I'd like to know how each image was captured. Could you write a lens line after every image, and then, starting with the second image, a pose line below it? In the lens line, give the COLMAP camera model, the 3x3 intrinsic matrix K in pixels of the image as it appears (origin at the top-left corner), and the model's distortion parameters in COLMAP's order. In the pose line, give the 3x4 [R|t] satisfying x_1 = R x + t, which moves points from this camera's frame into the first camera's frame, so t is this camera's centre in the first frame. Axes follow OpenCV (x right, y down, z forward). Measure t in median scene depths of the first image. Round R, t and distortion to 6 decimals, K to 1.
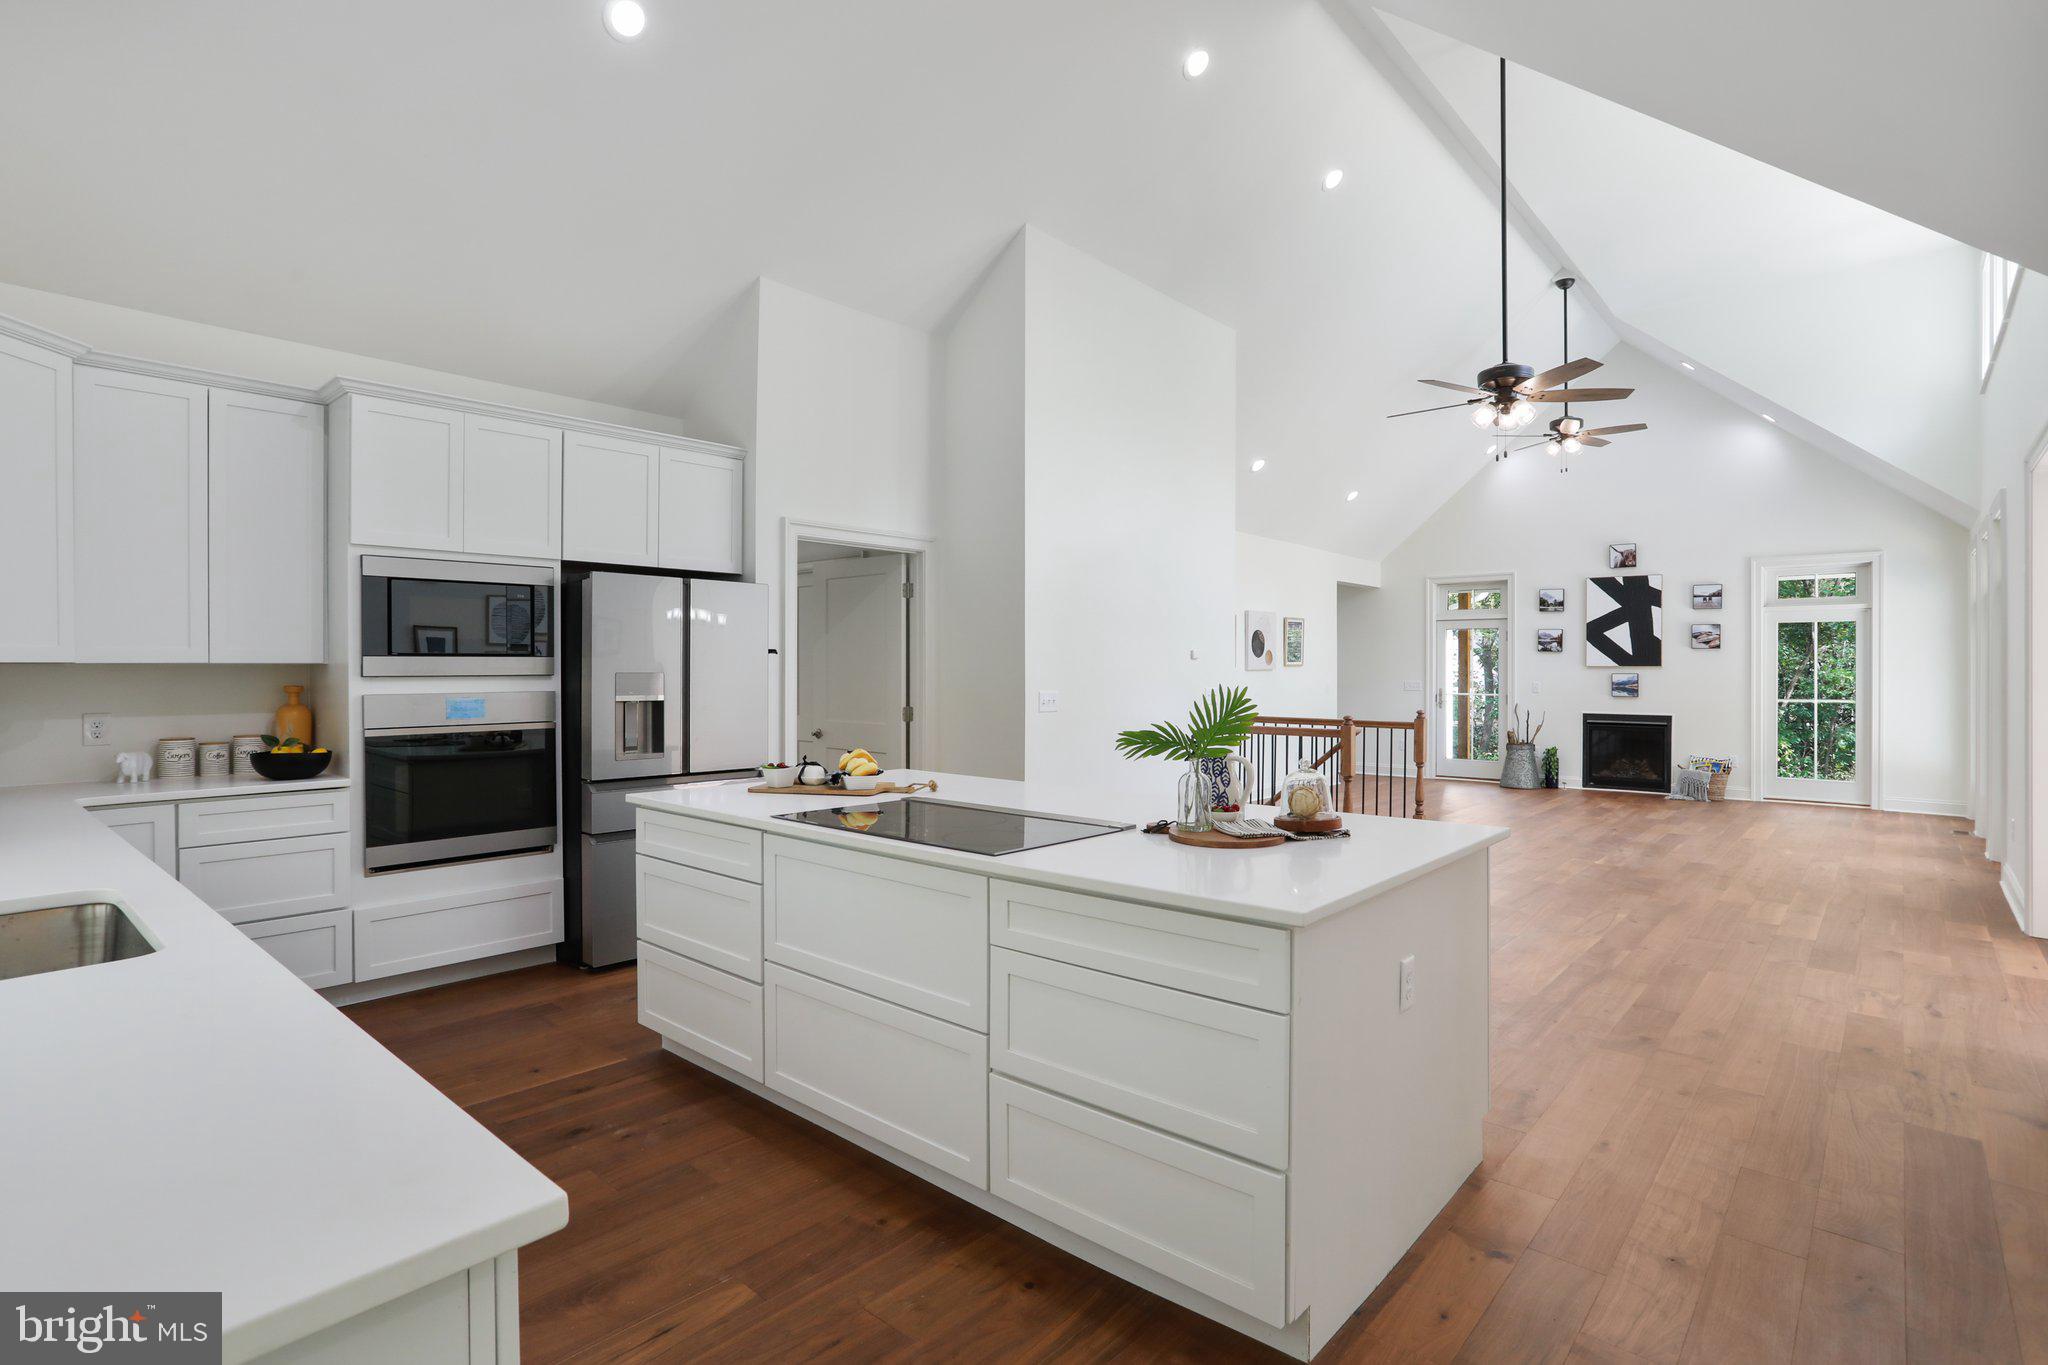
lens RADIAL K [[1000.0, 0, 1028.0], [0, 1000.0, 673.7], [0, 0, 1]] dist [-0.066276, 0.039383]
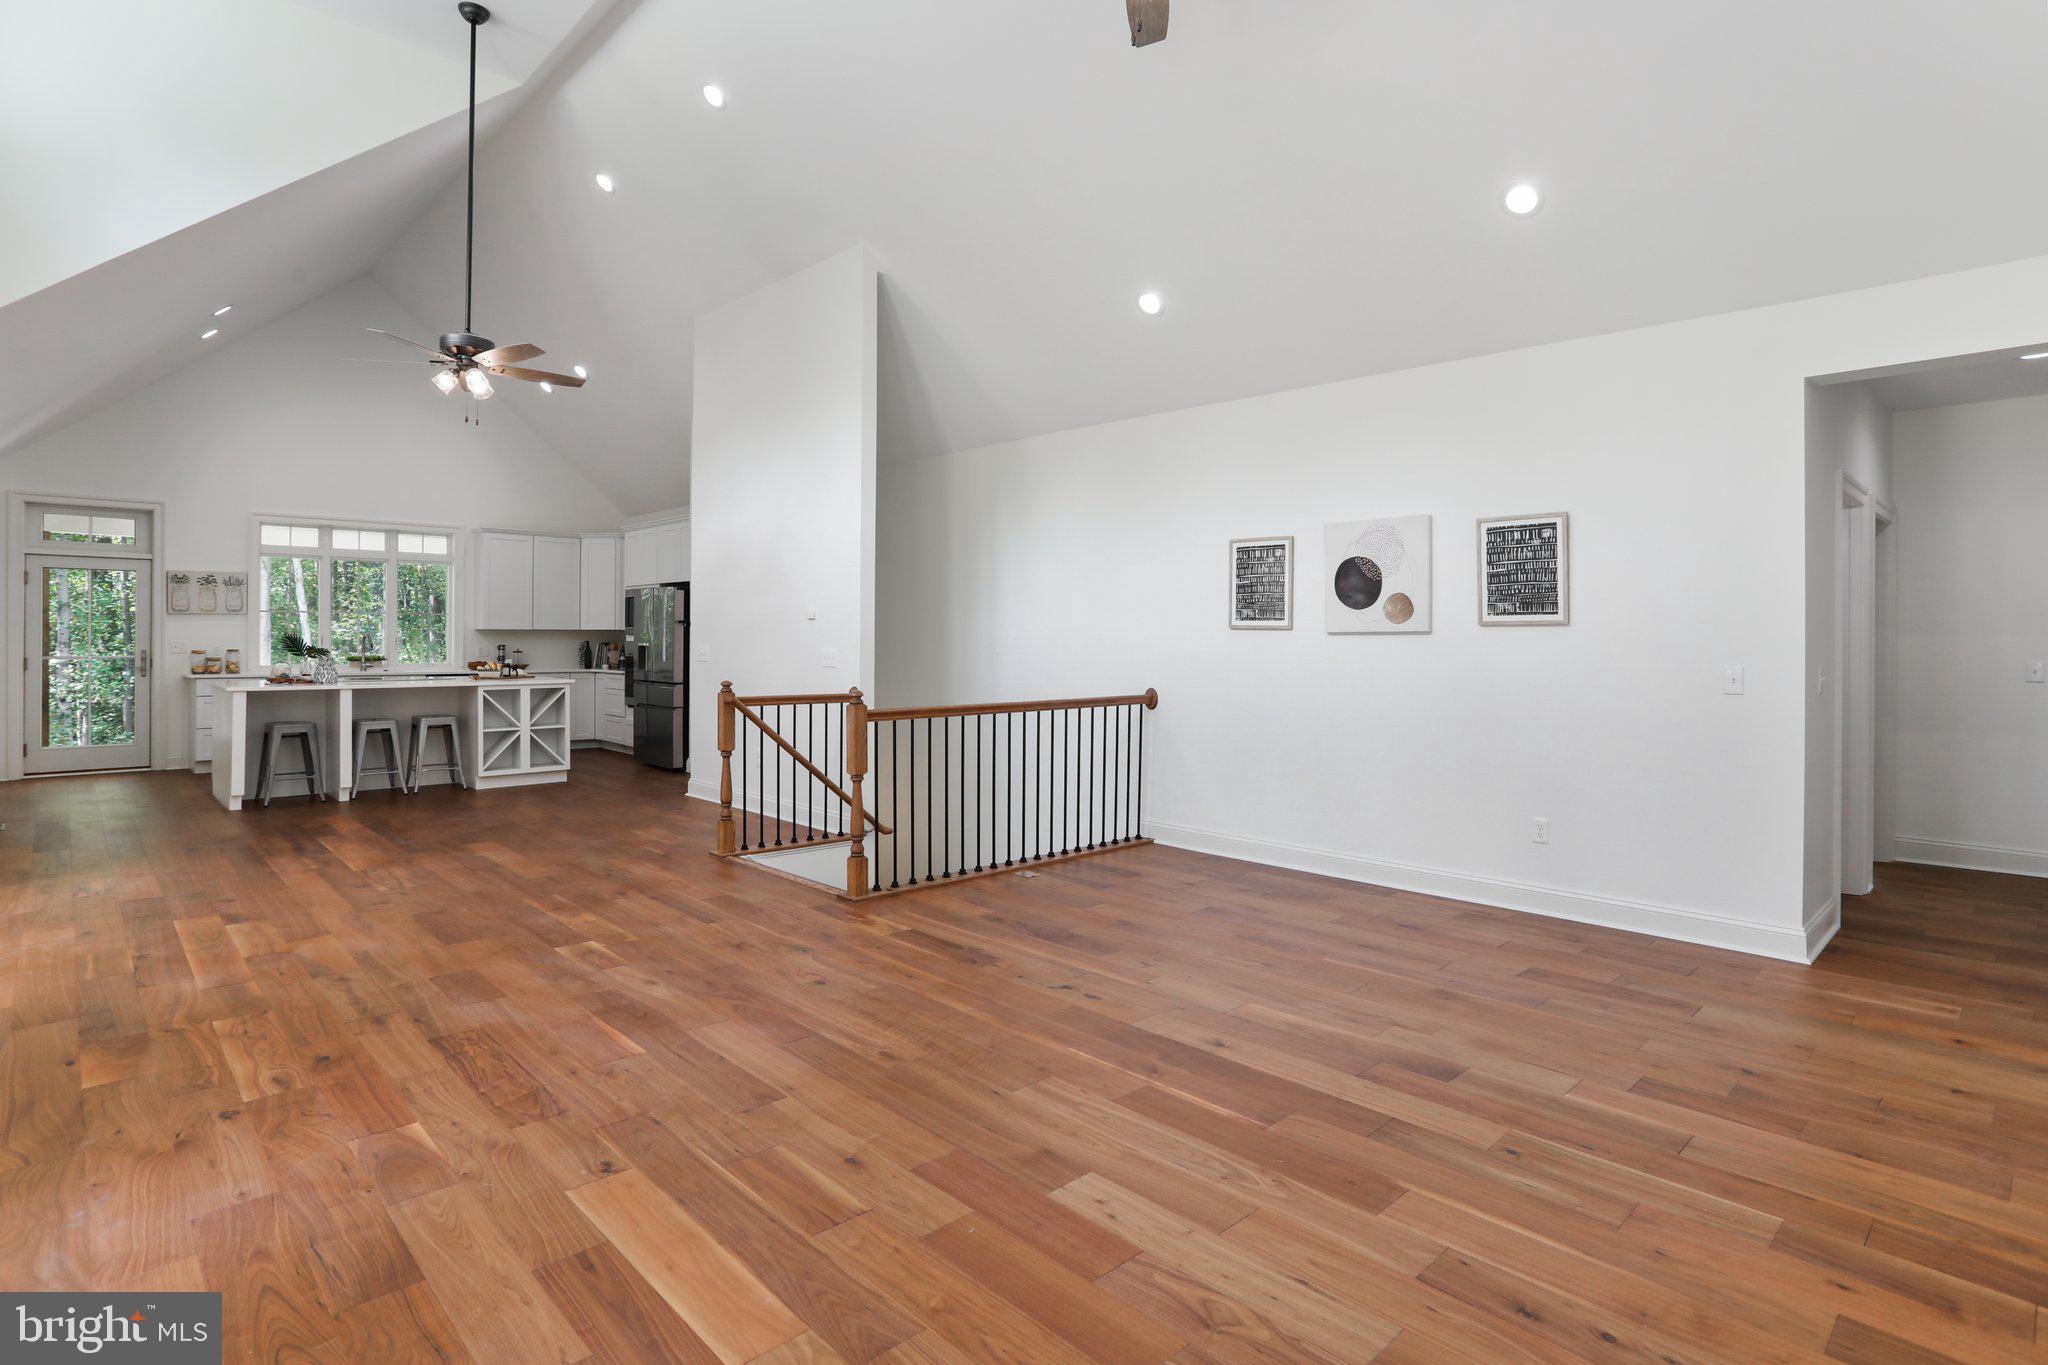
lens RADIAL K [[1054.1, 0, 1023.1], [0, 1054.1, 644.8], [0, 0, 1]] dist [-0.073009, 0.046975]
pose [[-0.085278, 0.002822, -0.996353, 0.782666], [-0.011739, 0.999924, 0.003837, 0.002258], [0.996288, 0.012023, -0.085239, 0.860505]]
